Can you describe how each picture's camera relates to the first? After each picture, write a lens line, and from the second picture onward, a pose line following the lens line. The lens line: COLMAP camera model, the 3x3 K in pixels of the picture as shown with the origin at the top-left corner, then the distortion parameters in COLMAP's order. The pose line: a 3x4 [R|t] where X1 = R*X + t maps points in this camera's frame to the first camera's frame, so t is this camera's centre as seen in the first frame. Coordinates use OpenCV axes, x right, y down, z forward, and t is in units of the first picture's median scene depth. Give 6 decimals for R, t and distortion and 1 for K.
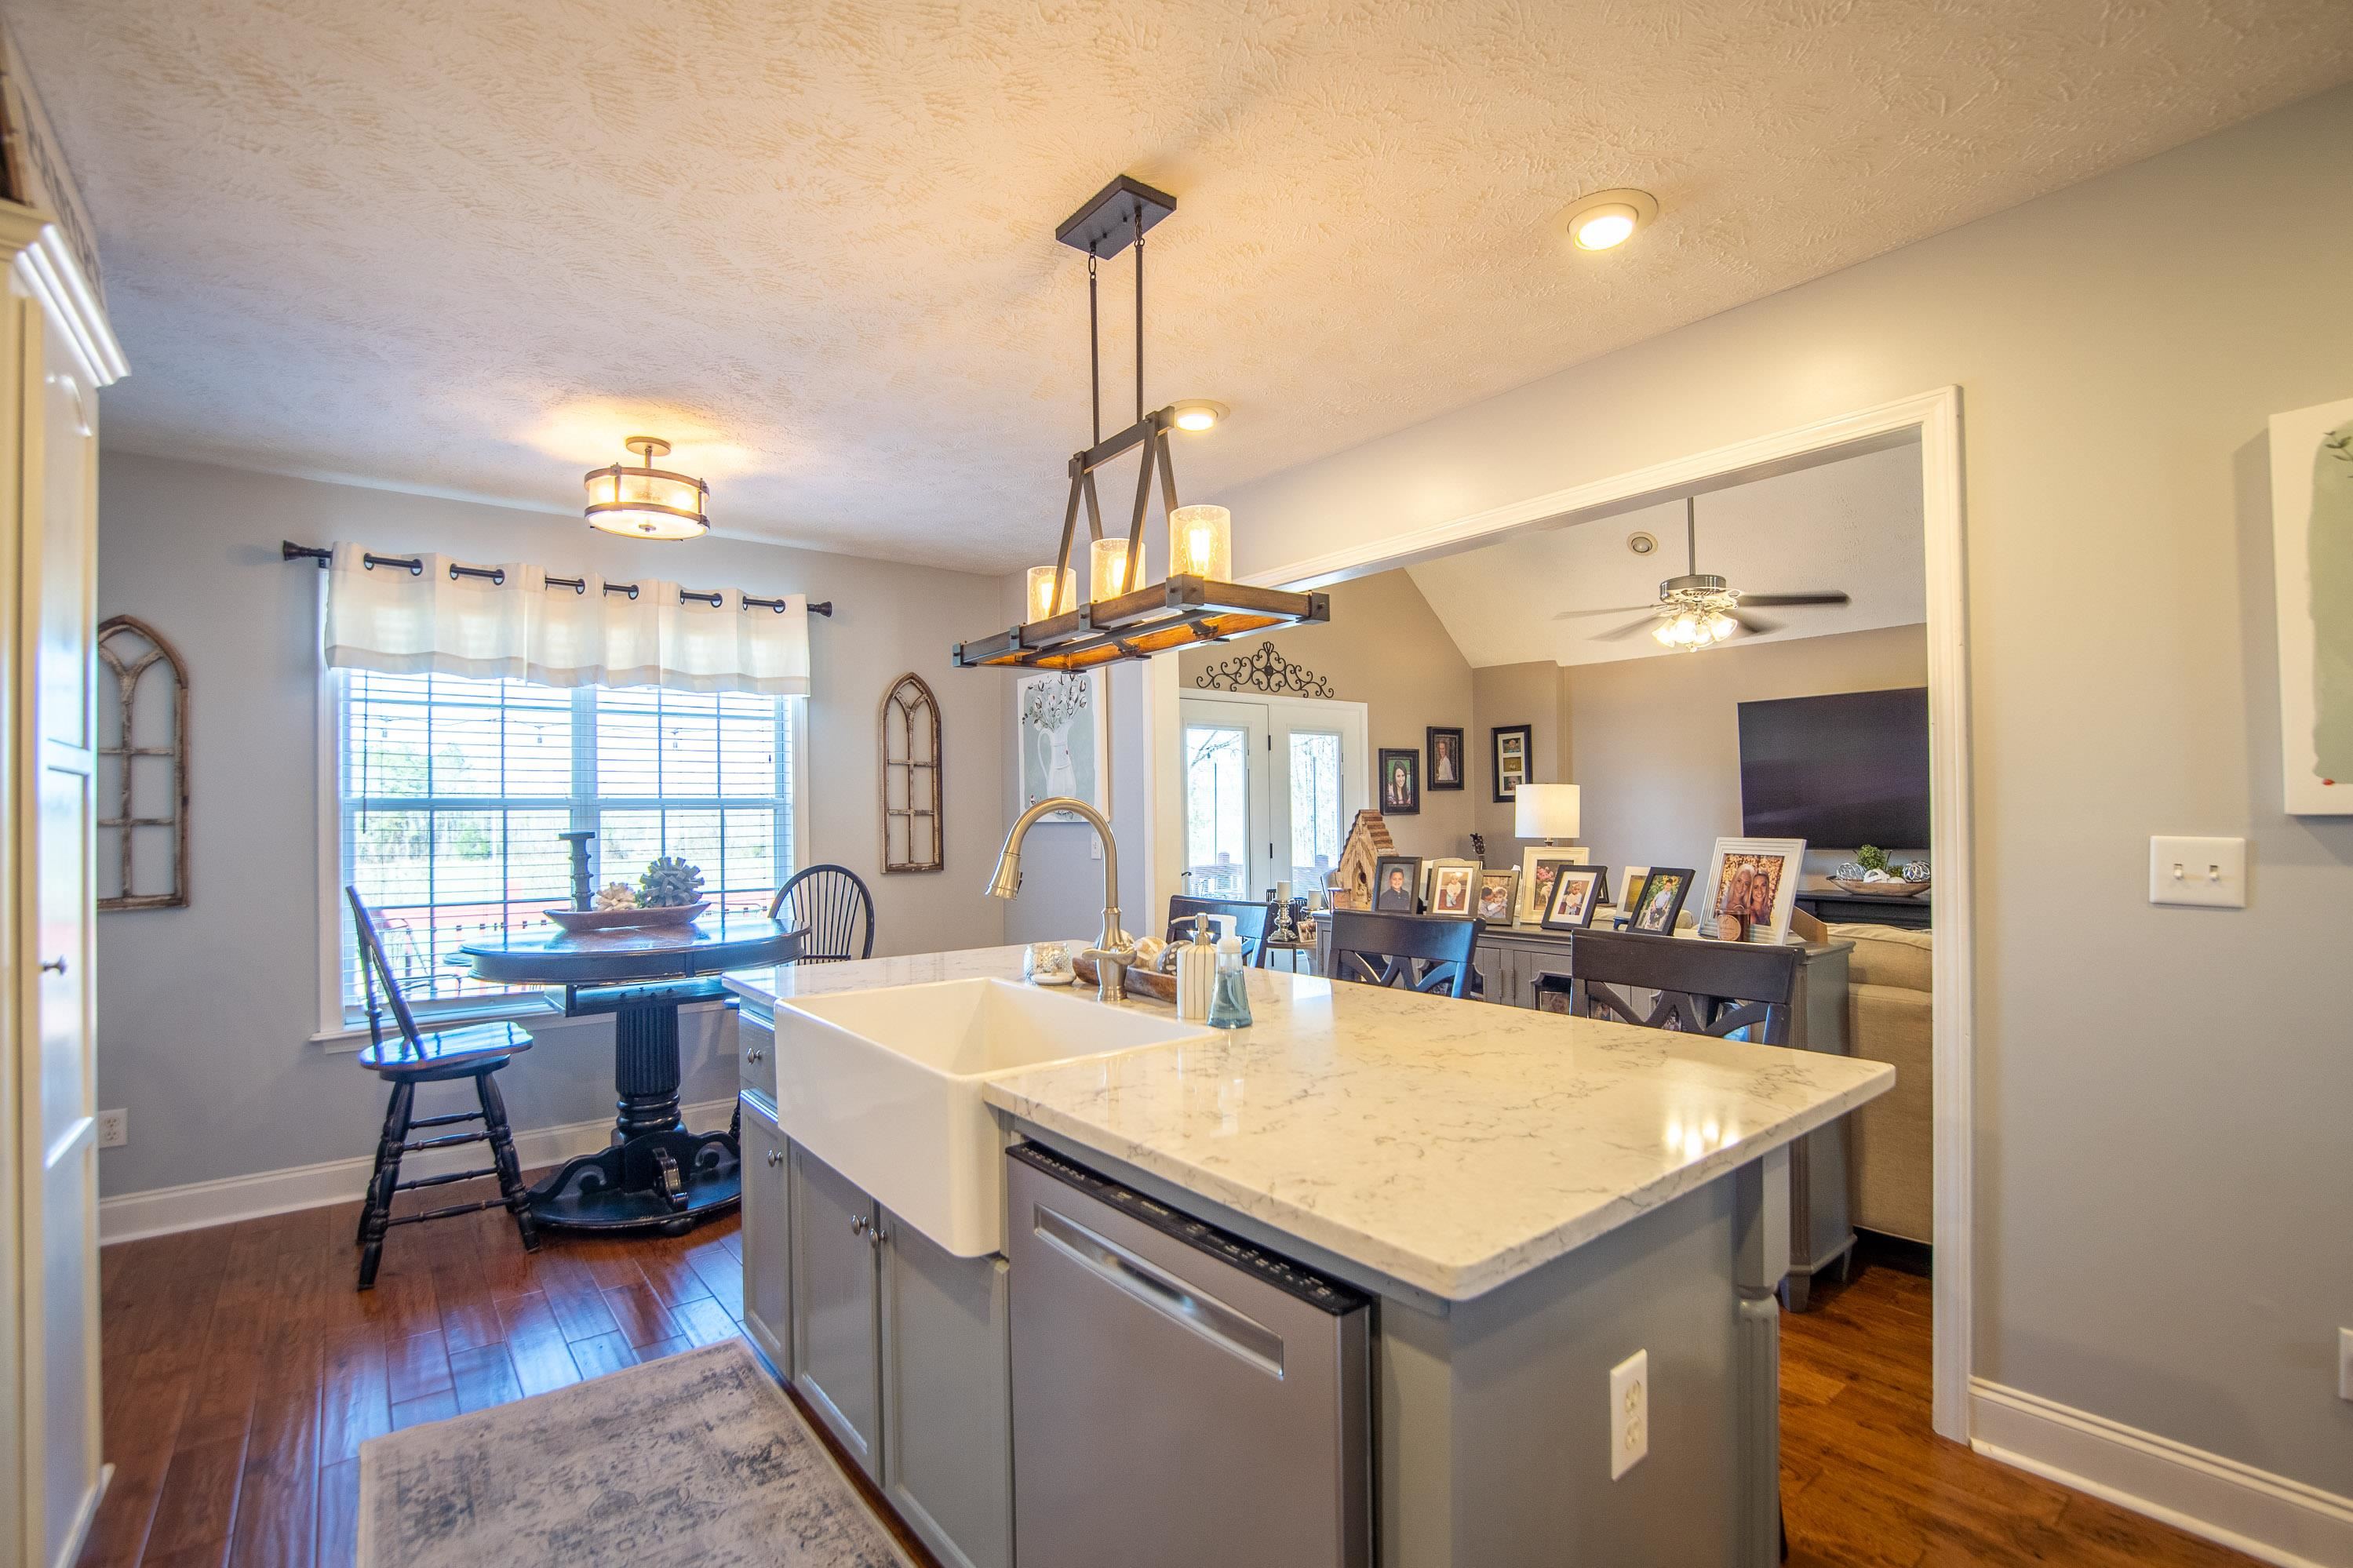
lens RADIAL K [[1043.8, 0, 1172.1], [0, 1043.8, 789.2], [0, 0, 1]] dist [-0.027847, 0.000559]
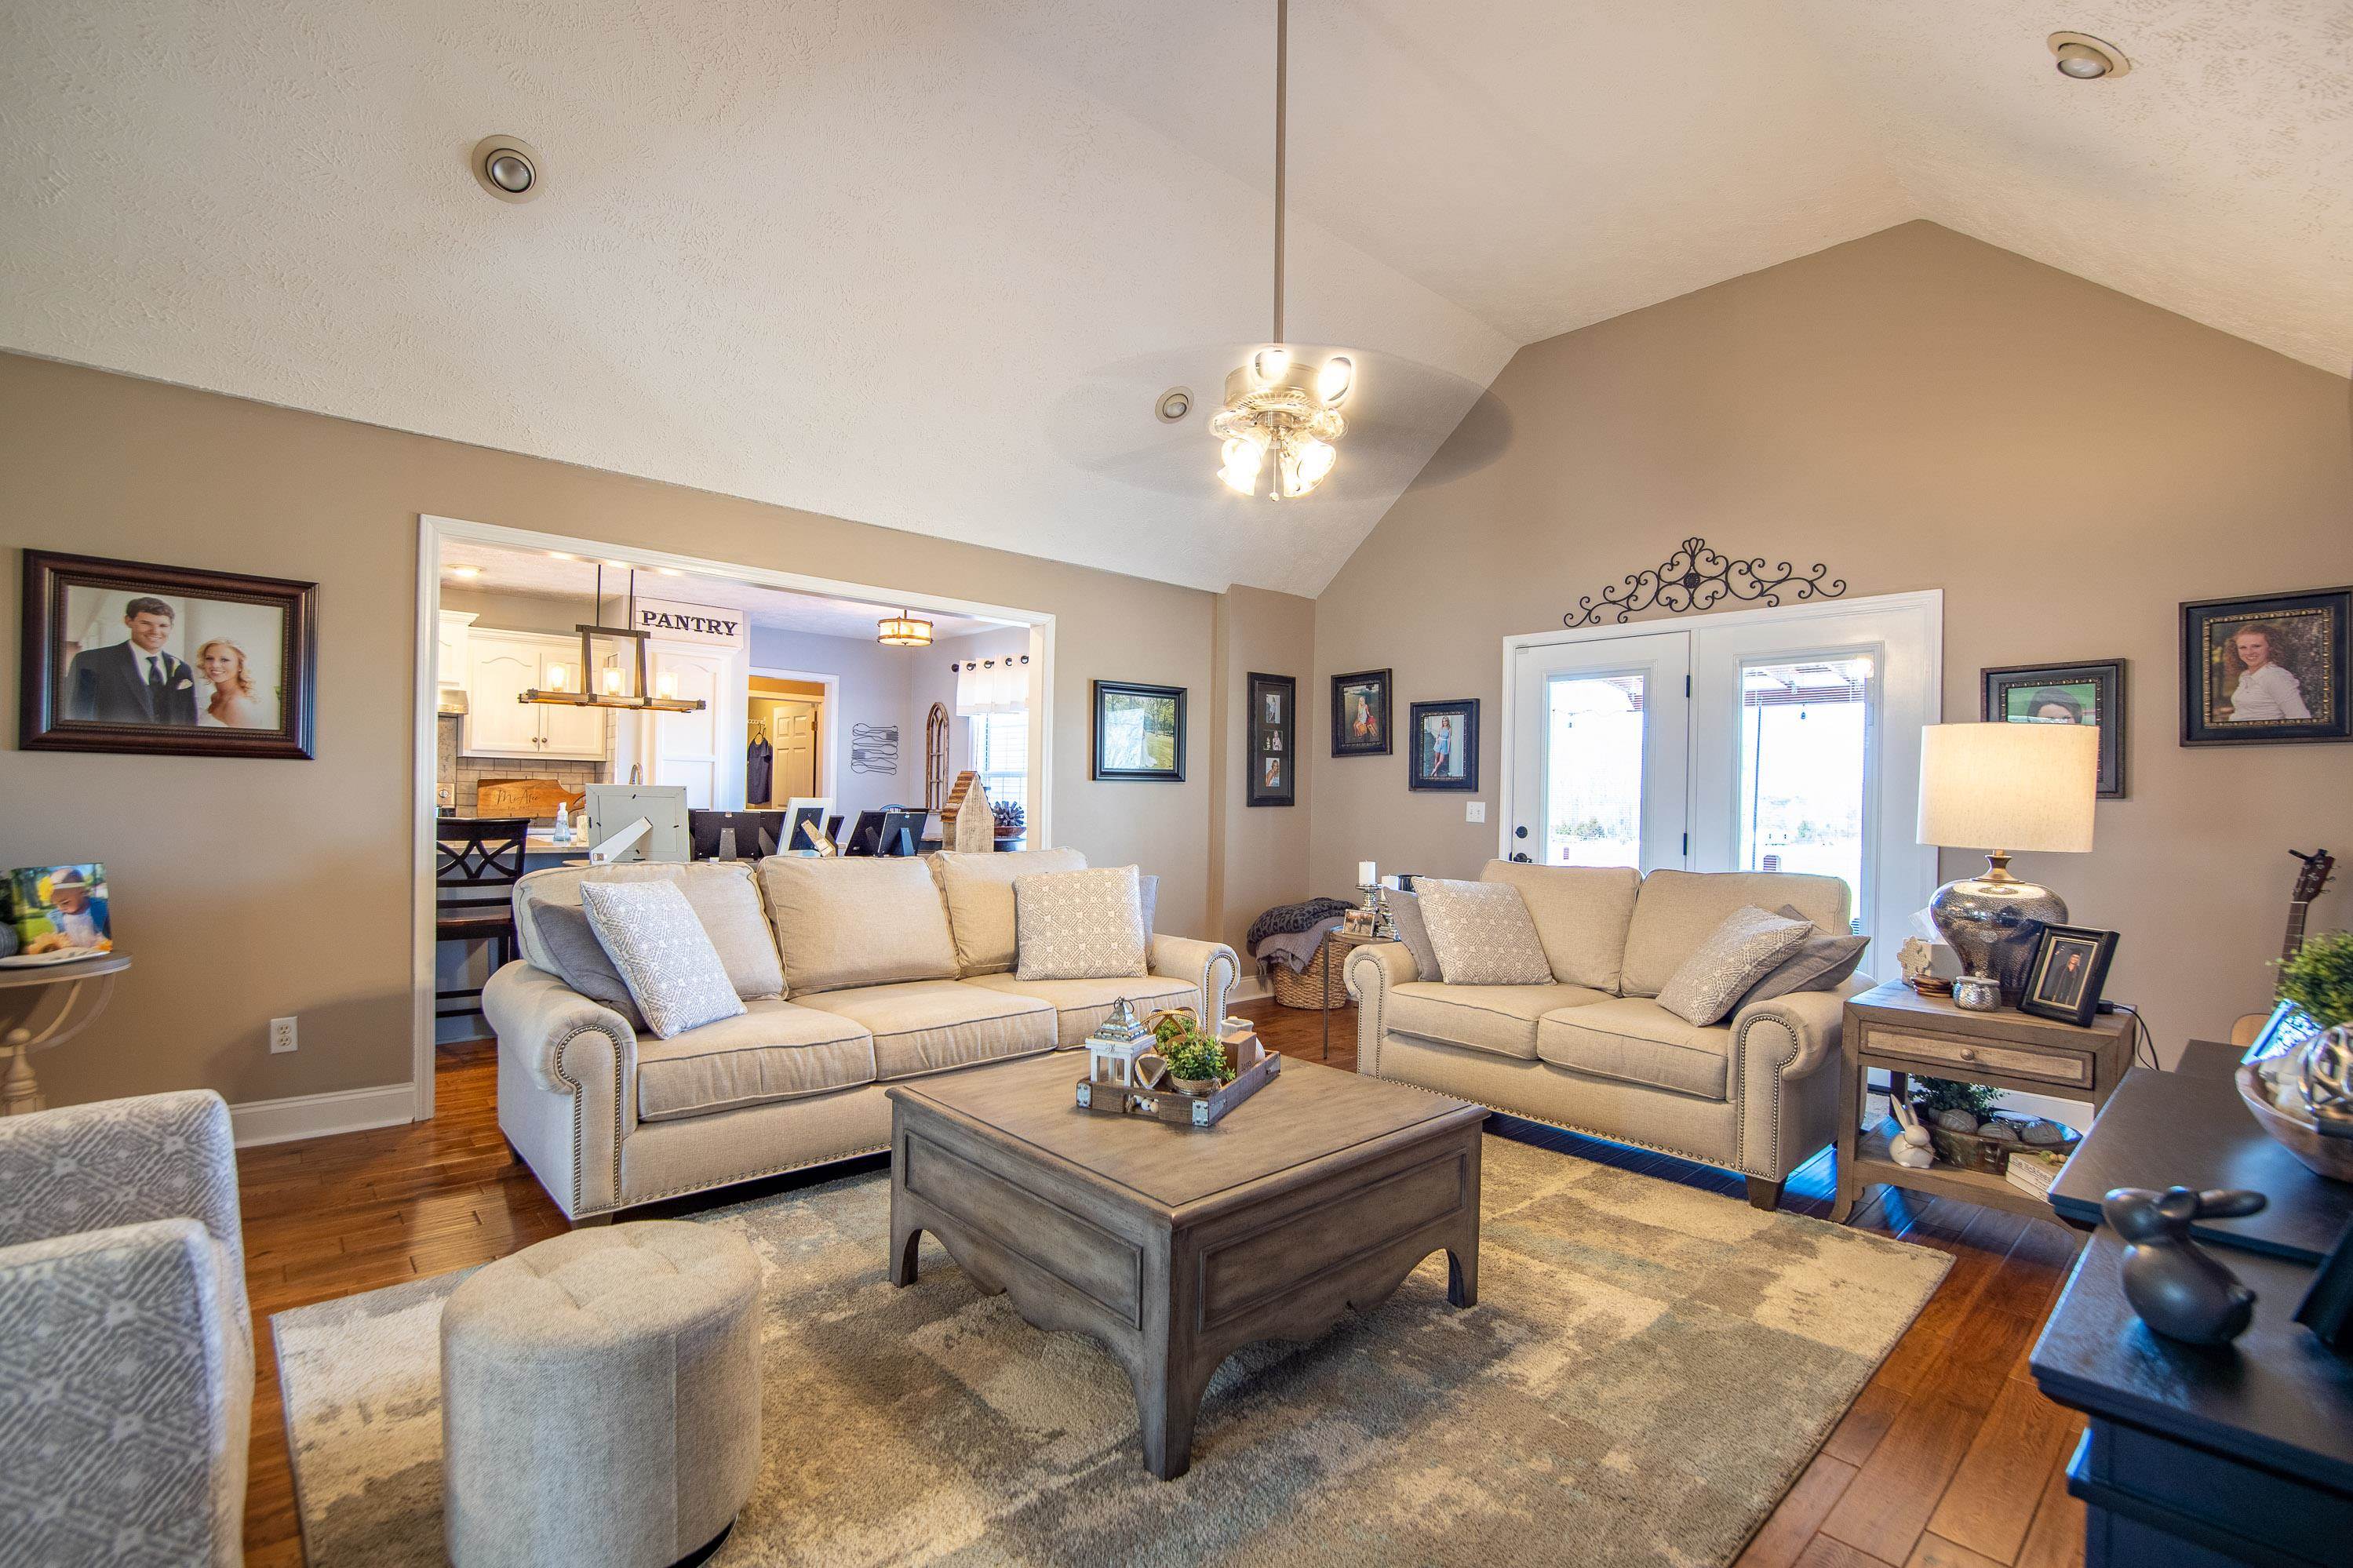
lens RADIAL K [[1043.8, 0, 1170.9], [0, 1043.8, 798.4], [0, 0, 1]] dist [-0.027847, 0.000559]
pose [[0.062750, 0.011652, -0.997961, 0.733894], [0.002496, 0.999927, 0.011832, 0.019480], [0.998026, -0.003233, 0.062717, 0.606512]]
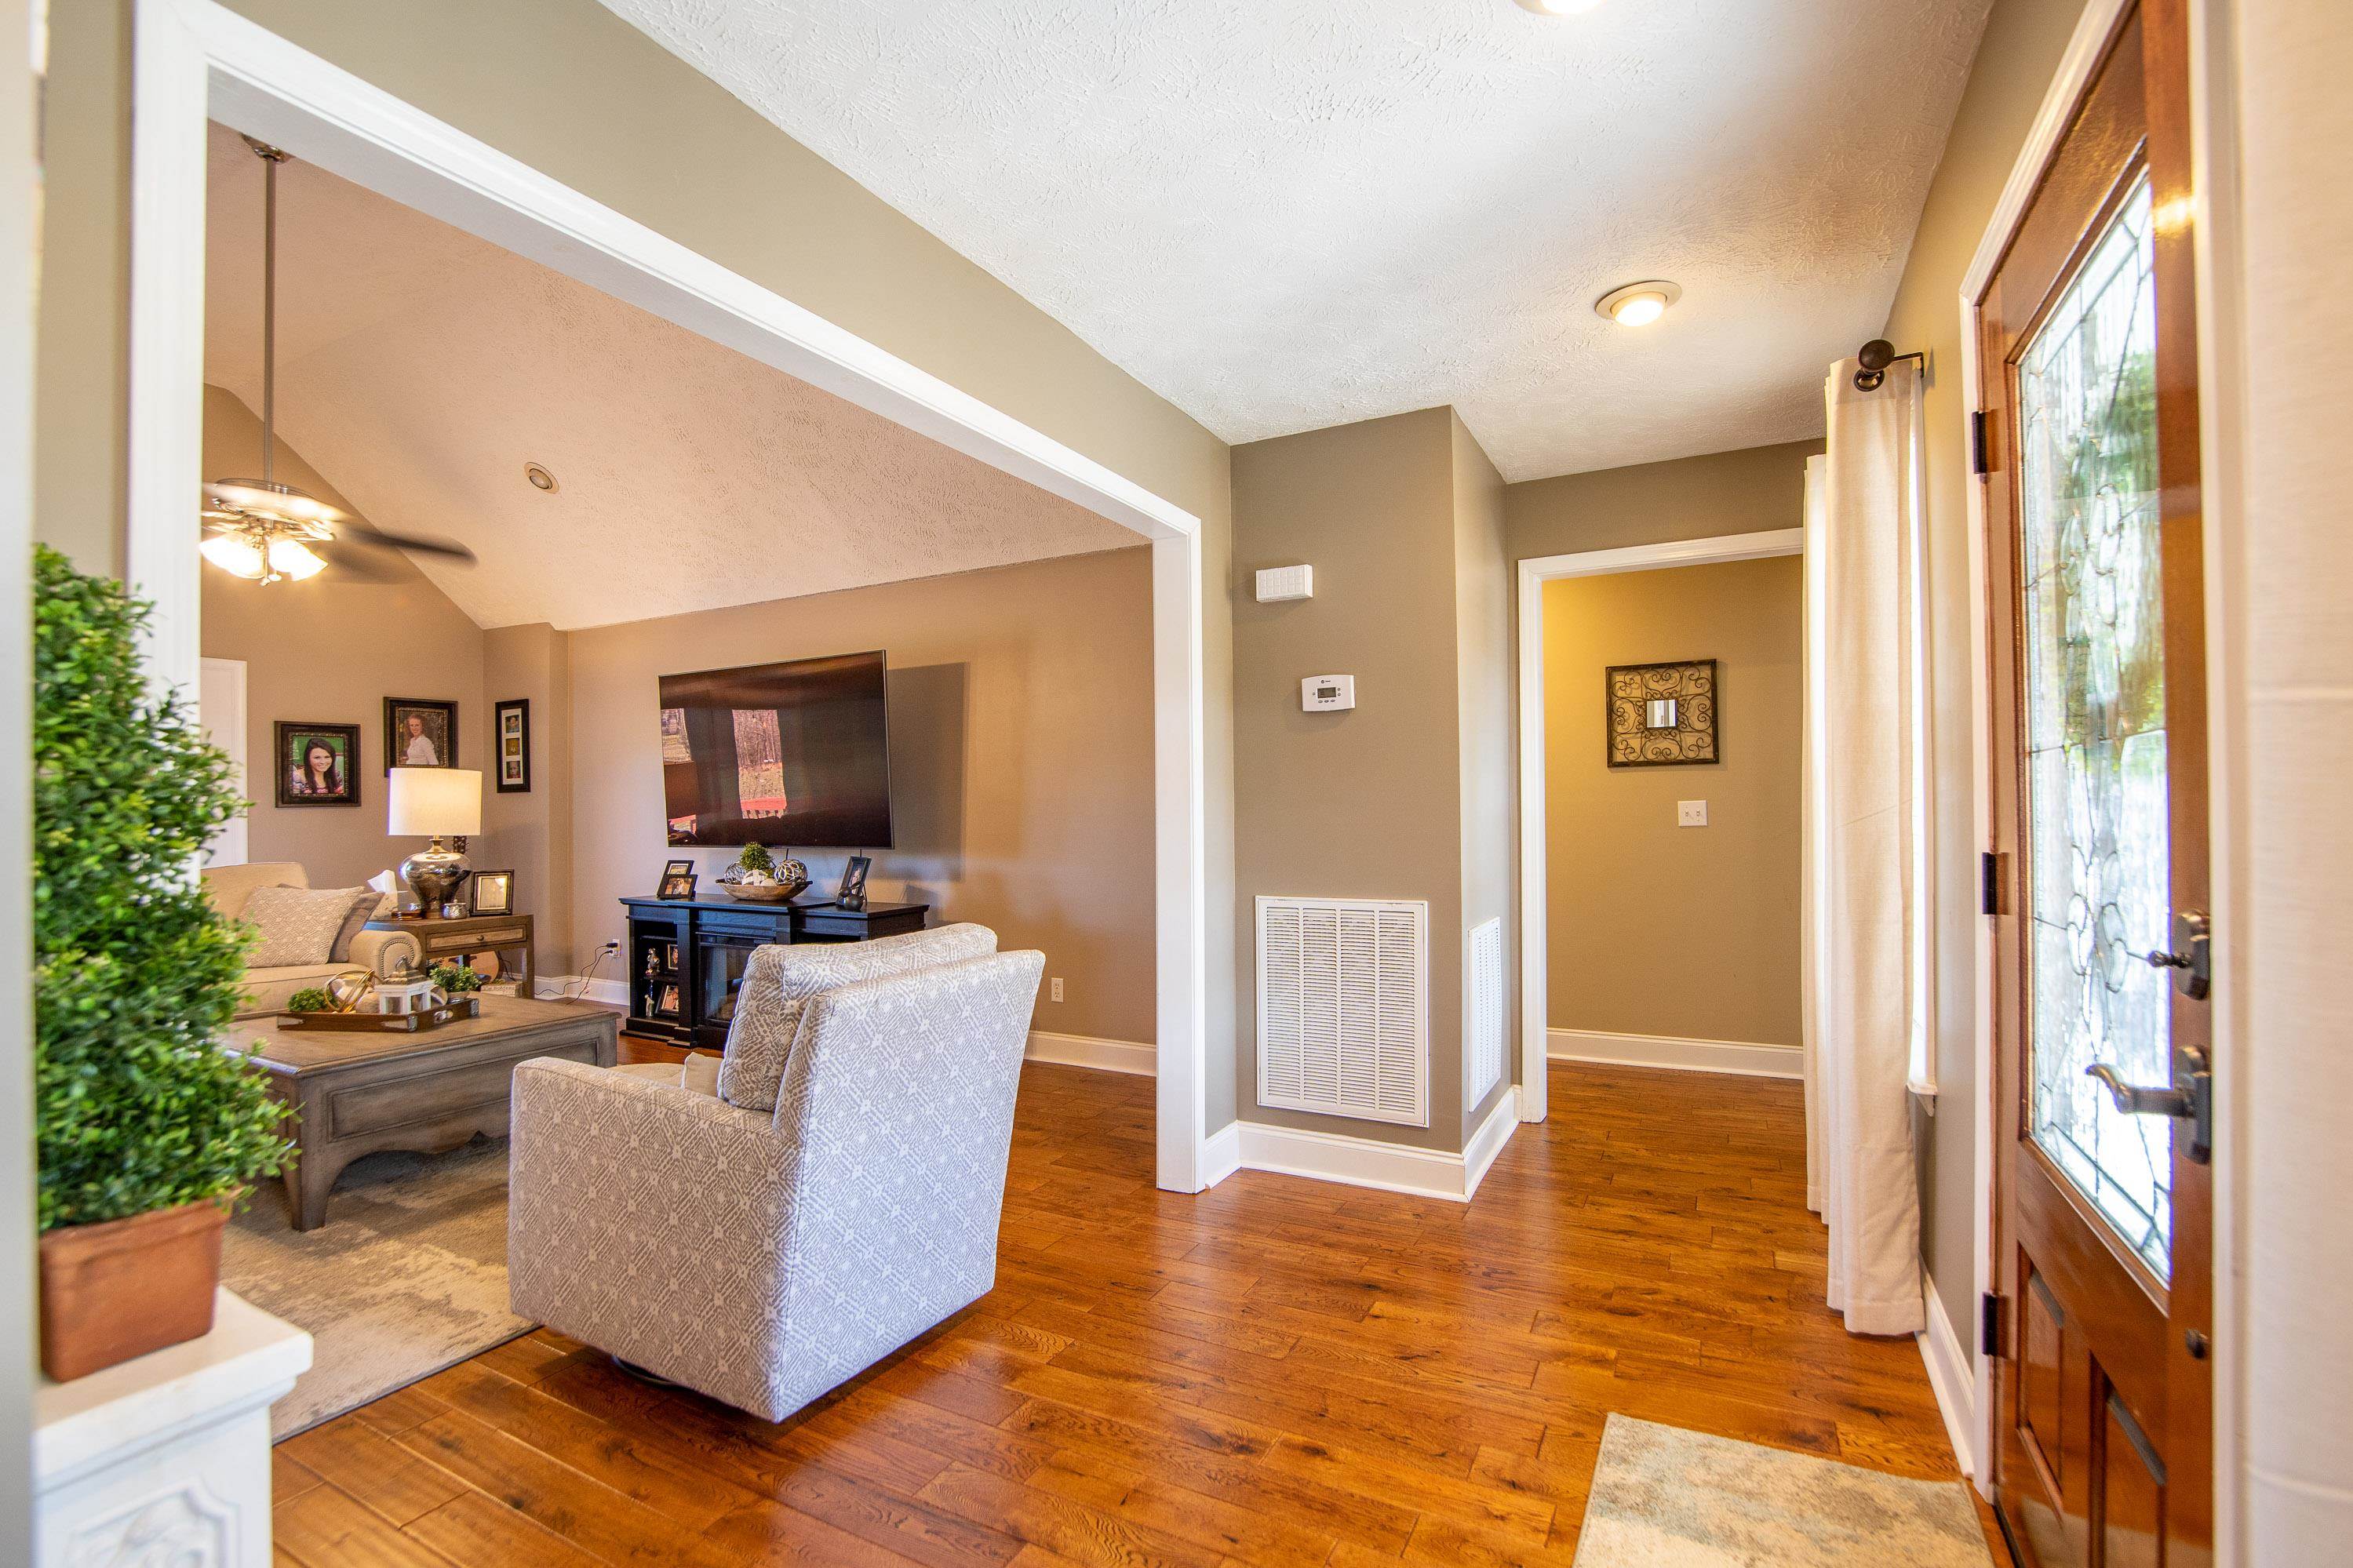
lens RADIAL K [[1043.8, 0, 1176.3], [0, 1043.8, 797.2], [0, 0, 1]] dist [-0.027847, 0.000559]
pose [[0.914703, 0.005747, 0.404087, 0.542016], [-0.009401, 0.999931, 0.007058, 0.006176], [-0.404018, -0.010255, 0.914693, 0.041835]]
